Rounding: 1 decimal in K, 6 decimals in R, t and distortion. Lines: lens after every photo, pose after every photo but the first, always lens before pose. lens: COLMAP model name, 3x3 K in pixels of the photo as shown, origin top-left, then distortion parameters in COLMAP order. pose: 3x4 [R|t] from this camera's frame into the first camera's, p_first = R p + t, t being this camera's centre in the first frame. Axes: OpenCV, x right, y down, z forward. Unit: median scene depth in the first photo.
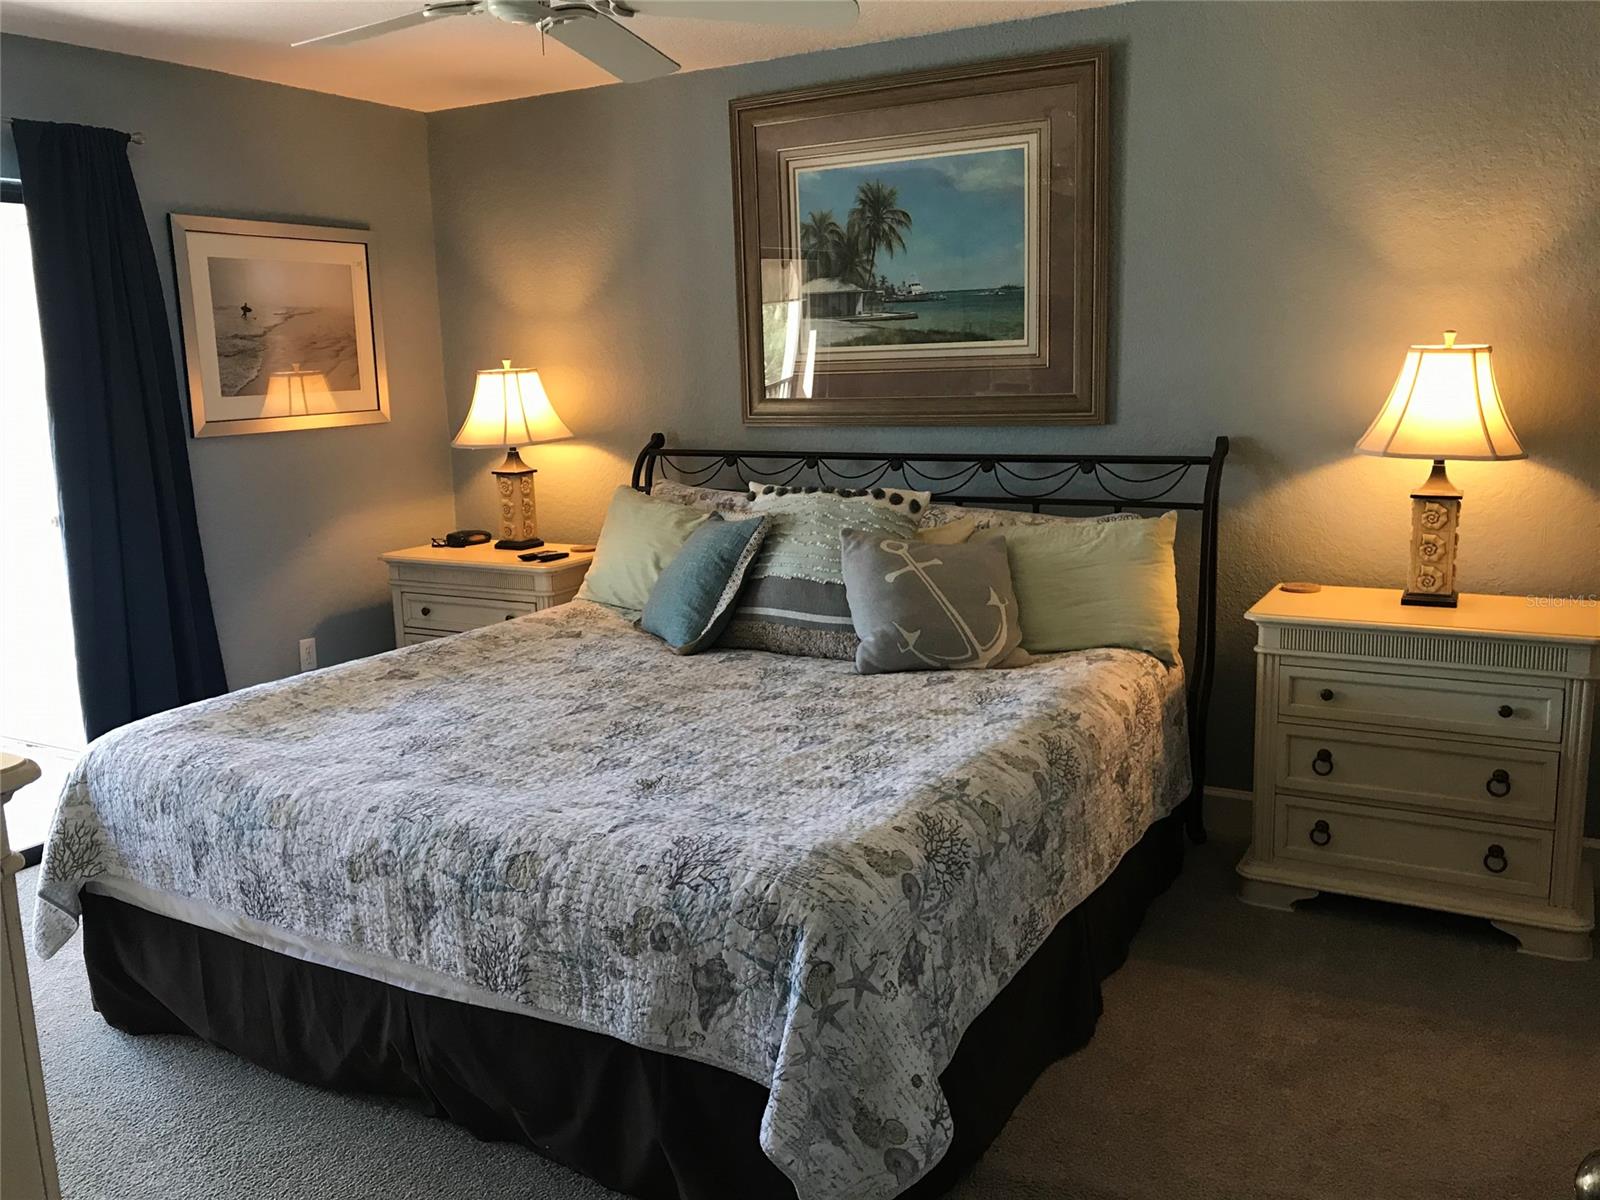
lens RADIAL K [[1310.8, 0, 800.0], [0, 1310.8, 600.0], [0, 0, 1]] dist [0.085187, -0.173480]
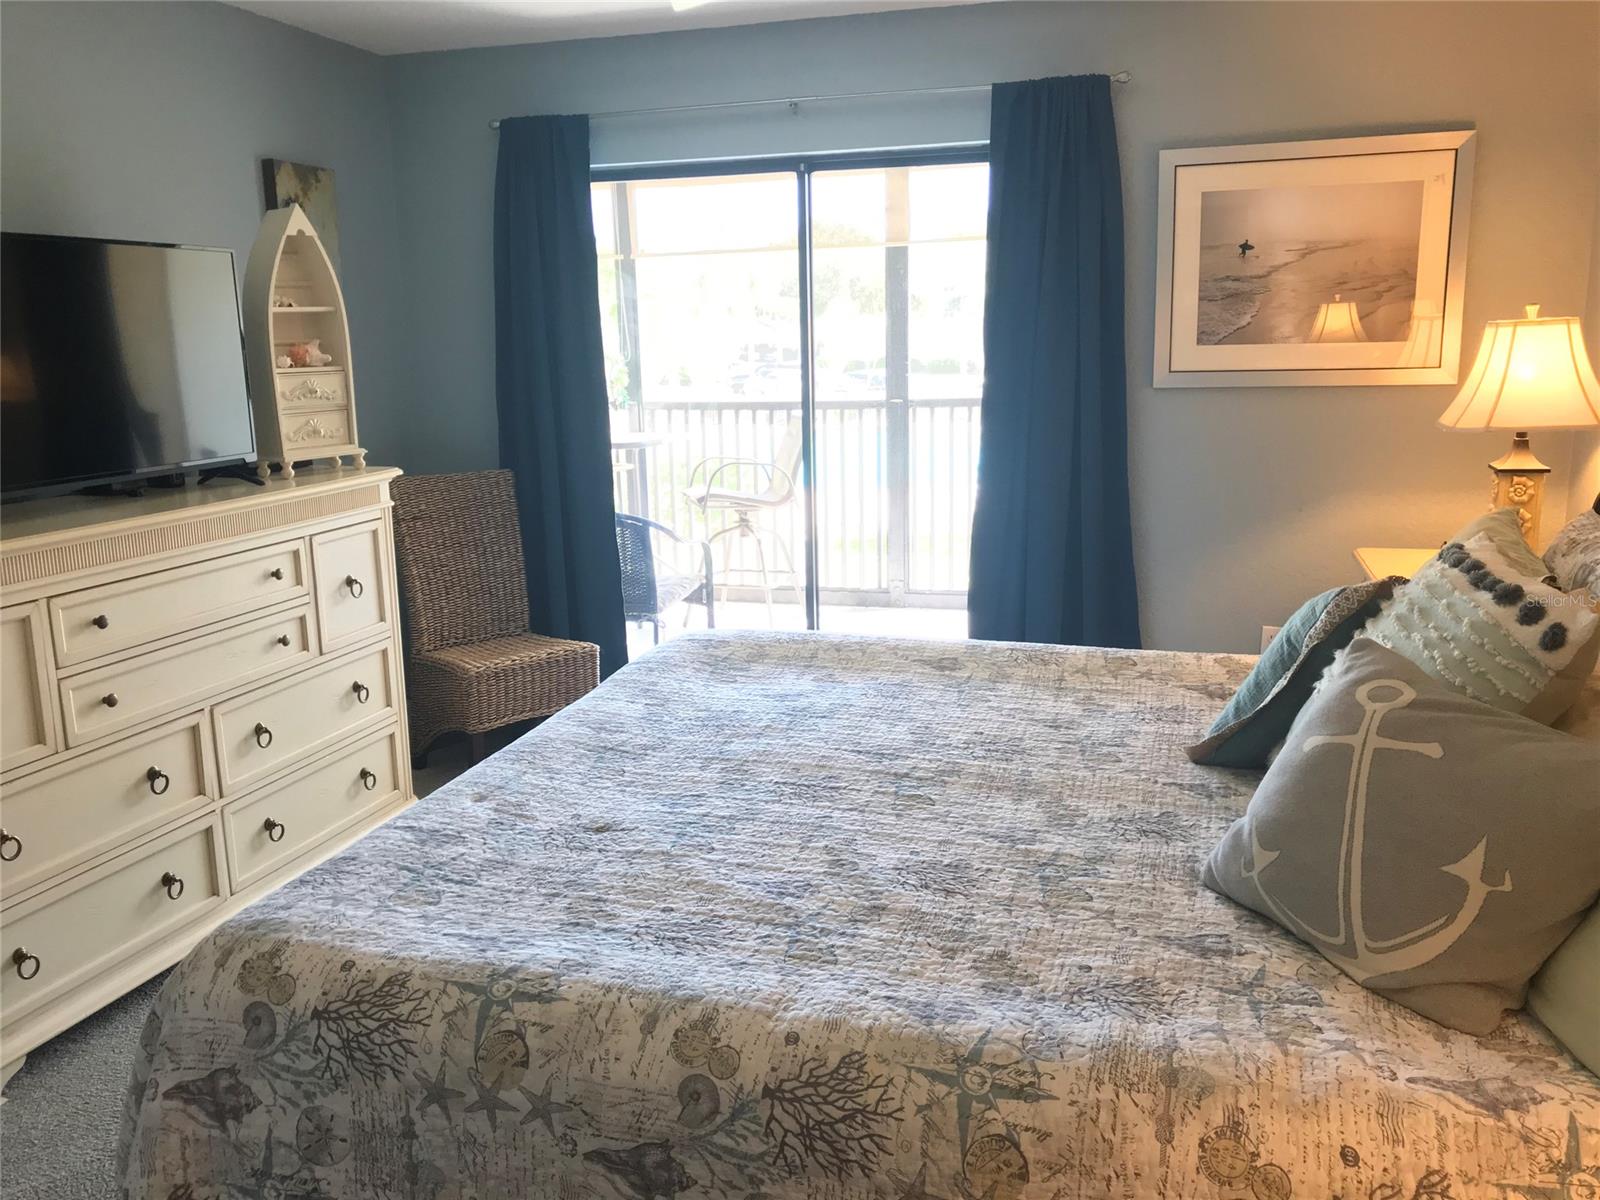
lens RADIAL K [[1300.6, 0, 800.0], [0, 1300.6, 600.0], [0, 0, 1]] dist [0.003557, 0.009873]
pose [[0.214266, 0.228128, -0.949762, 0.564260], [-0.157929, 0.967642, 0.196794, -0.159006], [0.963924, 0.107829, 0.243360, 0.724662]]
